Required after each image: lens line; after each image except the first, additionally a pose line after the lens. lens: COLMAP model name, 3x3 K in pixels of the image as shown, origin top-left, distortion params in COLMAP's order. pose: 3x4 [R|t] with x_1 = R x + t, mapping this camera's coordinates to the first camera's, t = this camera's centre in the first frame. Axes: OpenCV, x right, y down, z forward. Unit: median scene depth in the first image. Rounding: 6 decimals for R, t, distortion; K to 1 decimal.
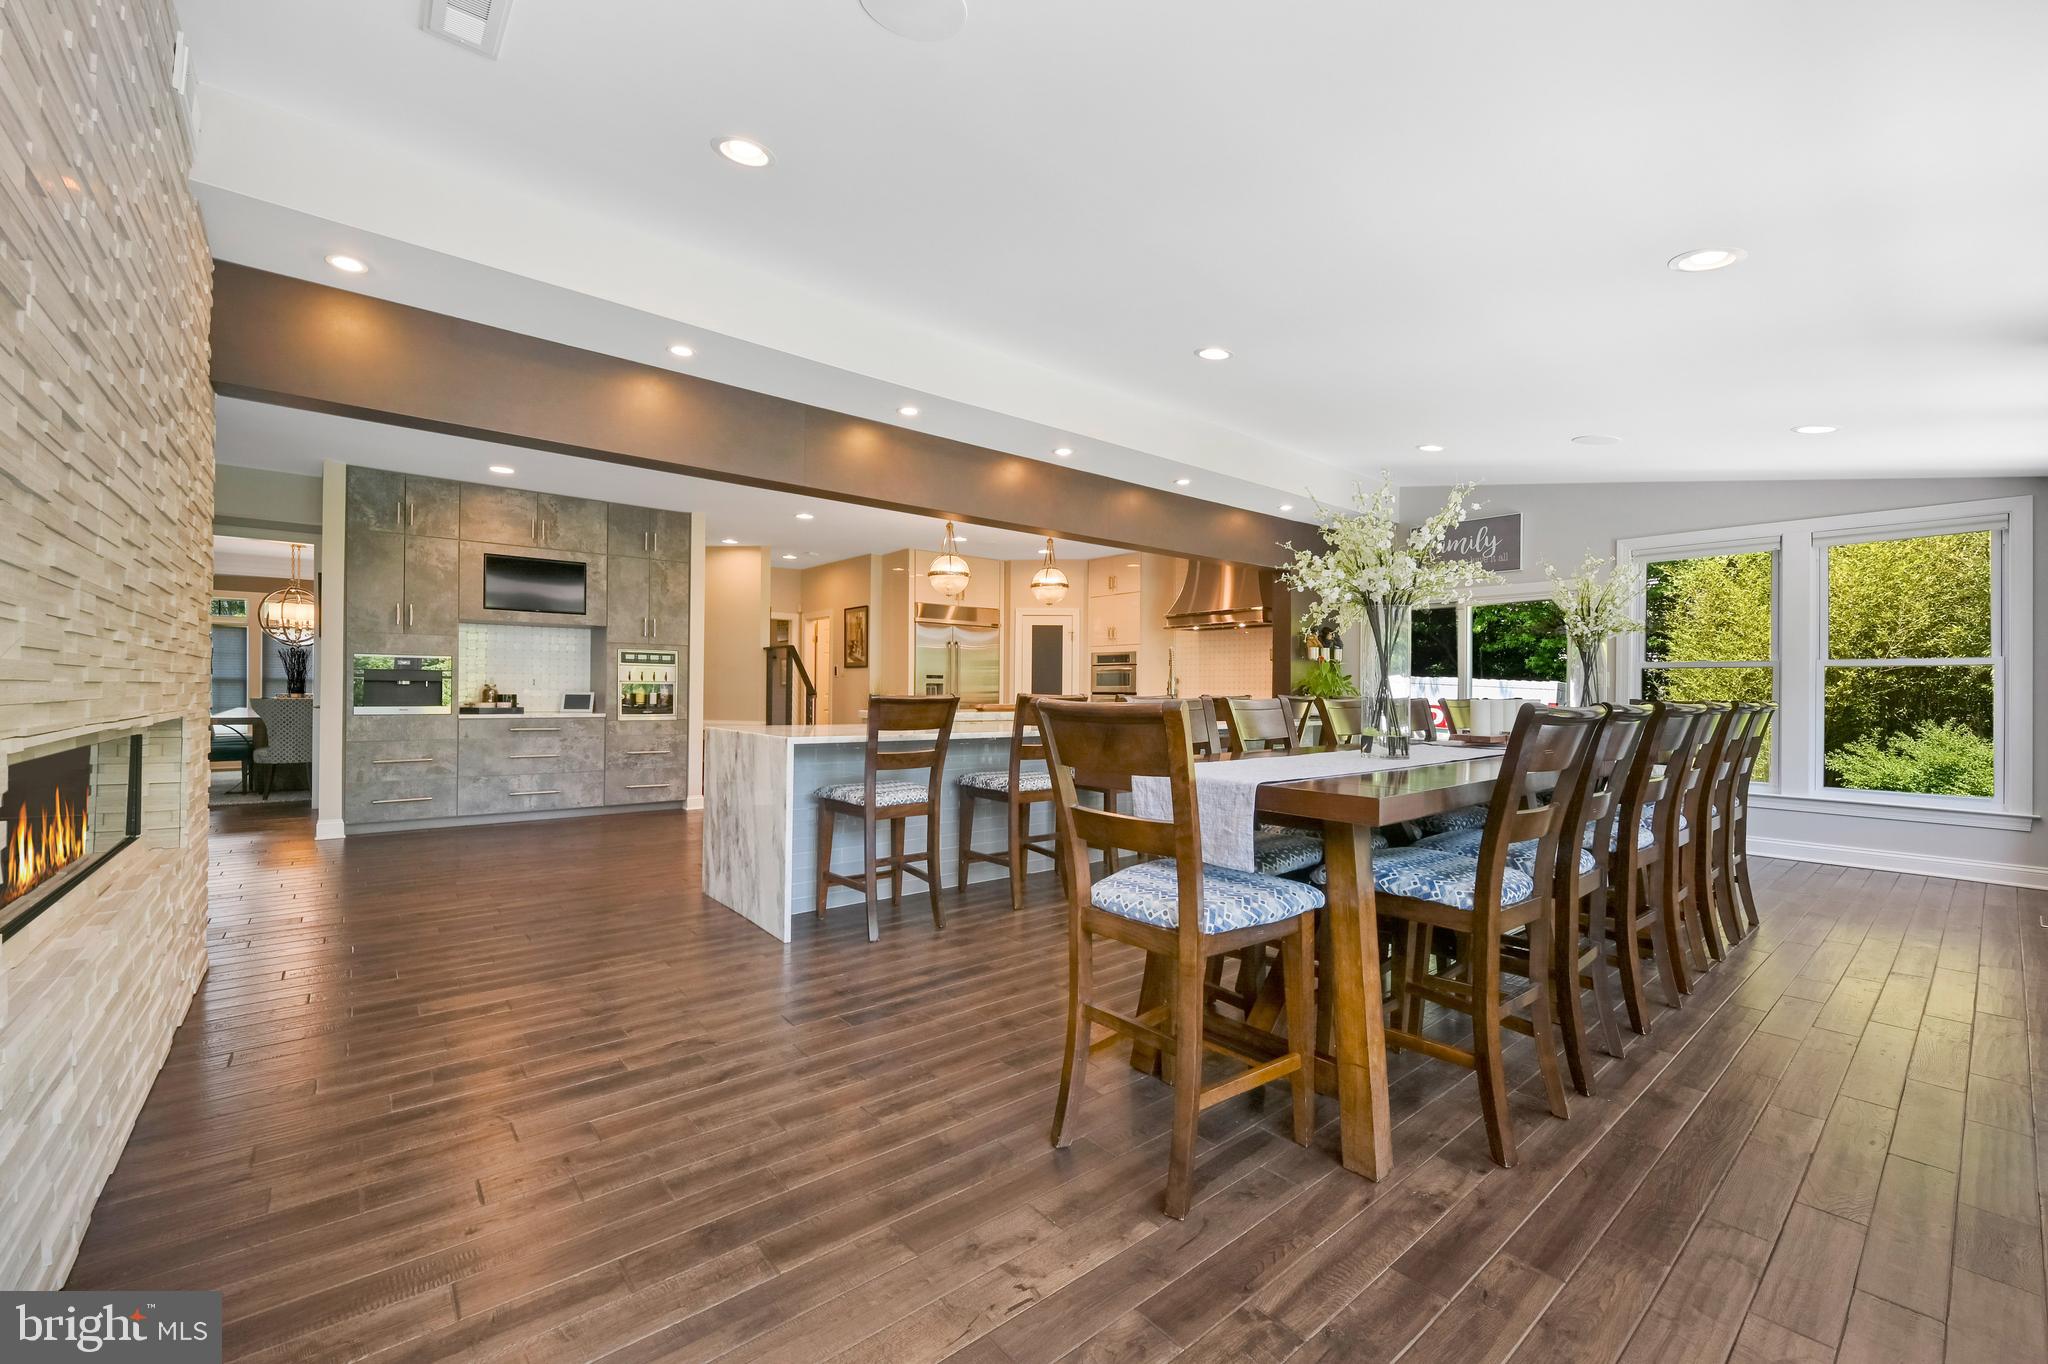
lens RADIAL K [[815.4, 0, 1030.5], [0, 815.4, 696.1], [0, 0, 1]] dist [-0.011371, 0.000359]
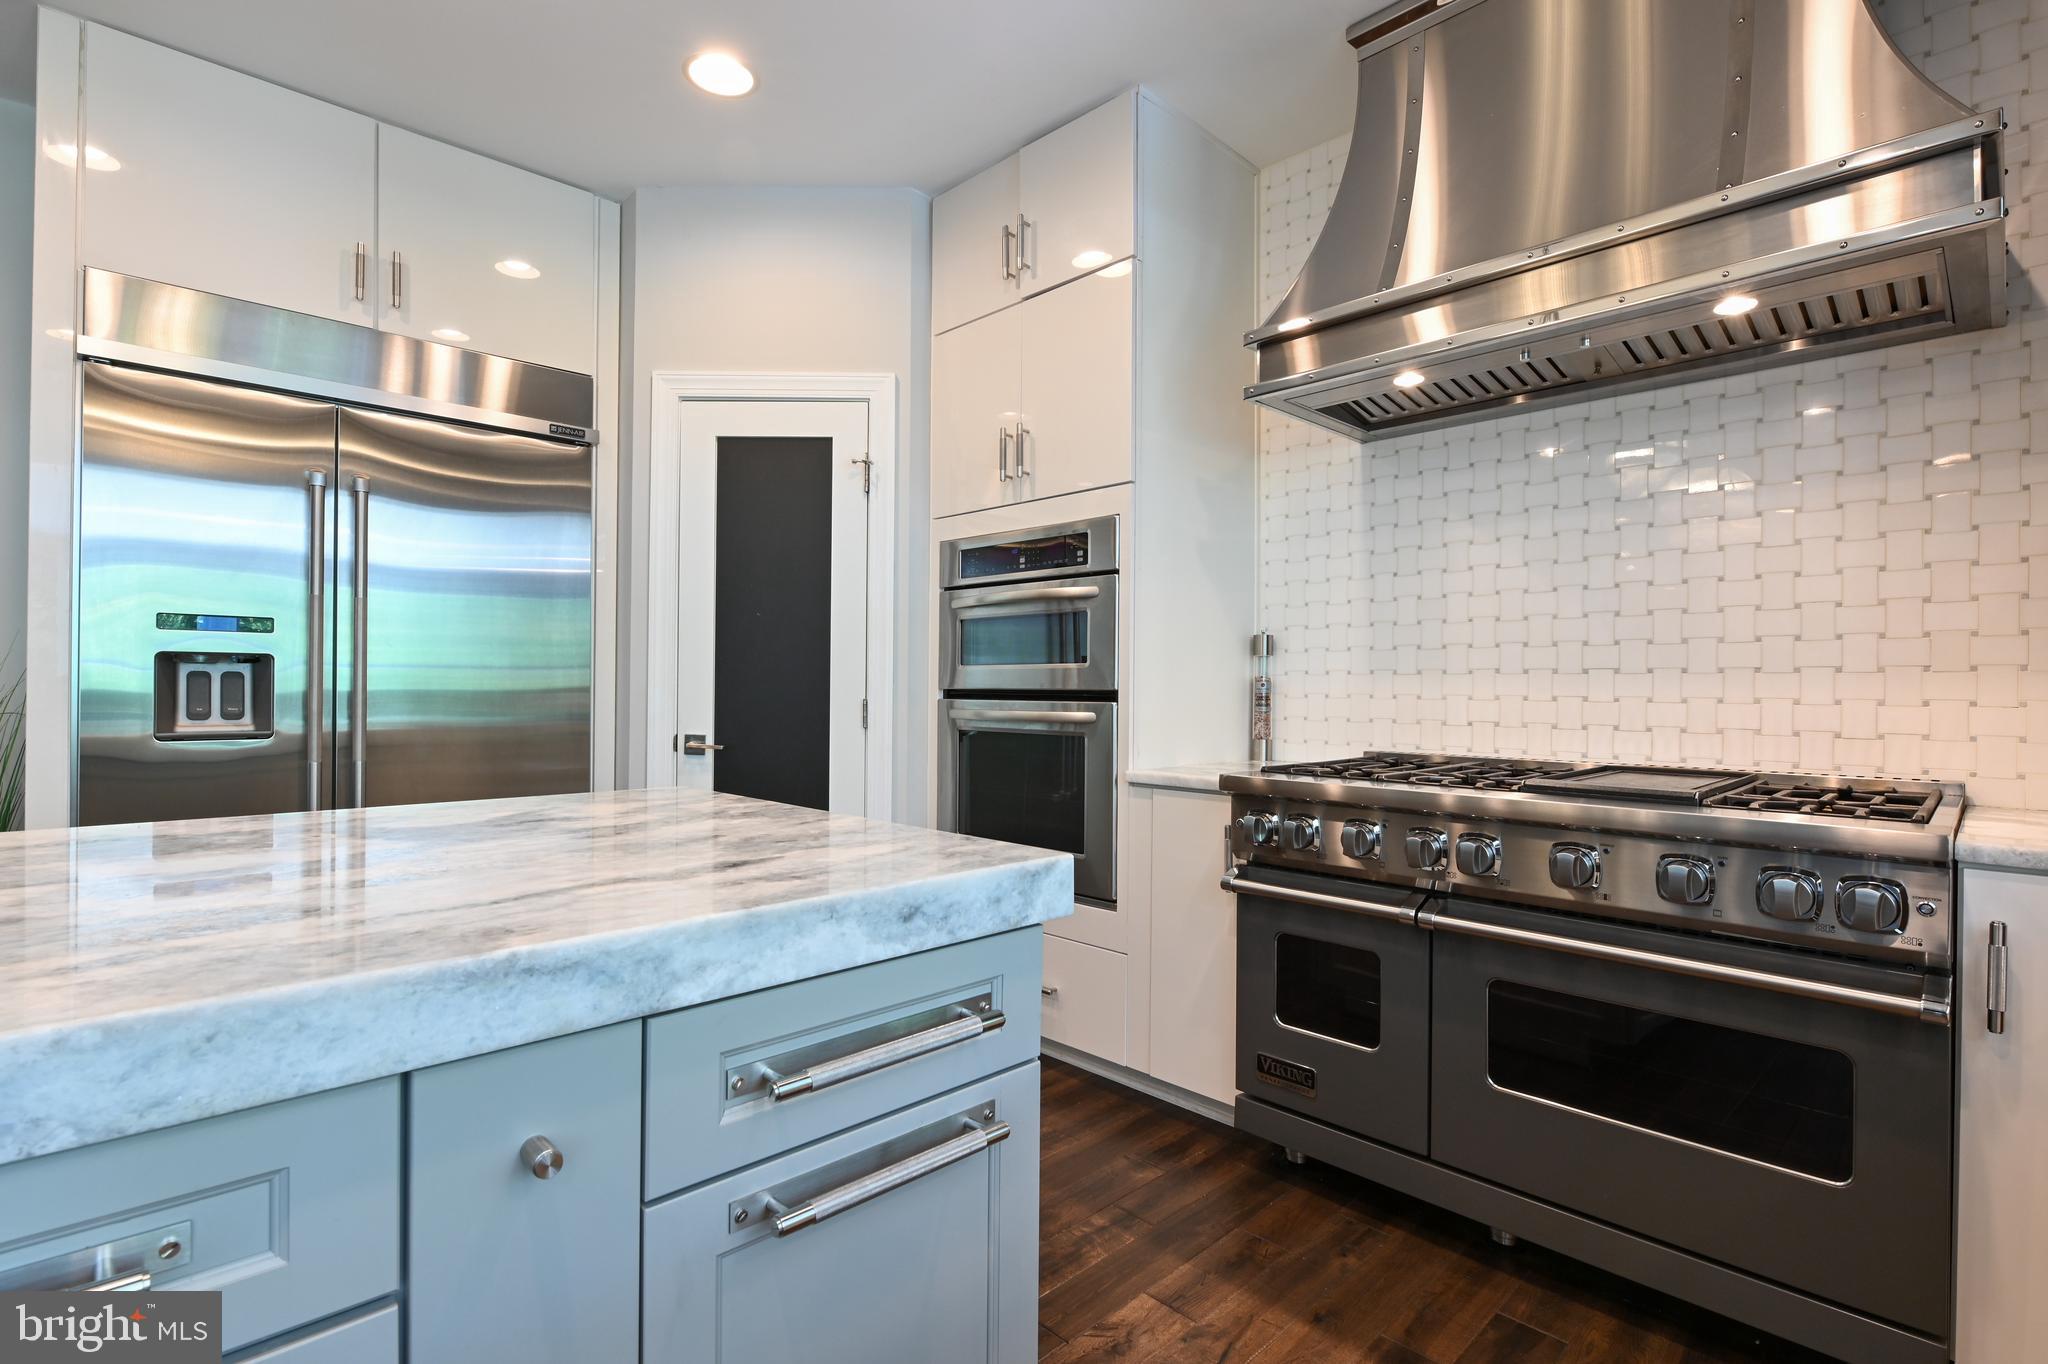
lens RADIAL K [[978.5, 0, 1022.7], [0, 978.5, 685.0], [0, 0, 1]] dist [-0.027208, -0.000477]
pose [[0.997497, 0.002861, 0.070656, 0.080488], [-0.003234, 0.999981, 0.005162, -0.008493], [-0.070640, -0.005378, 0.997487, 0.696686]]
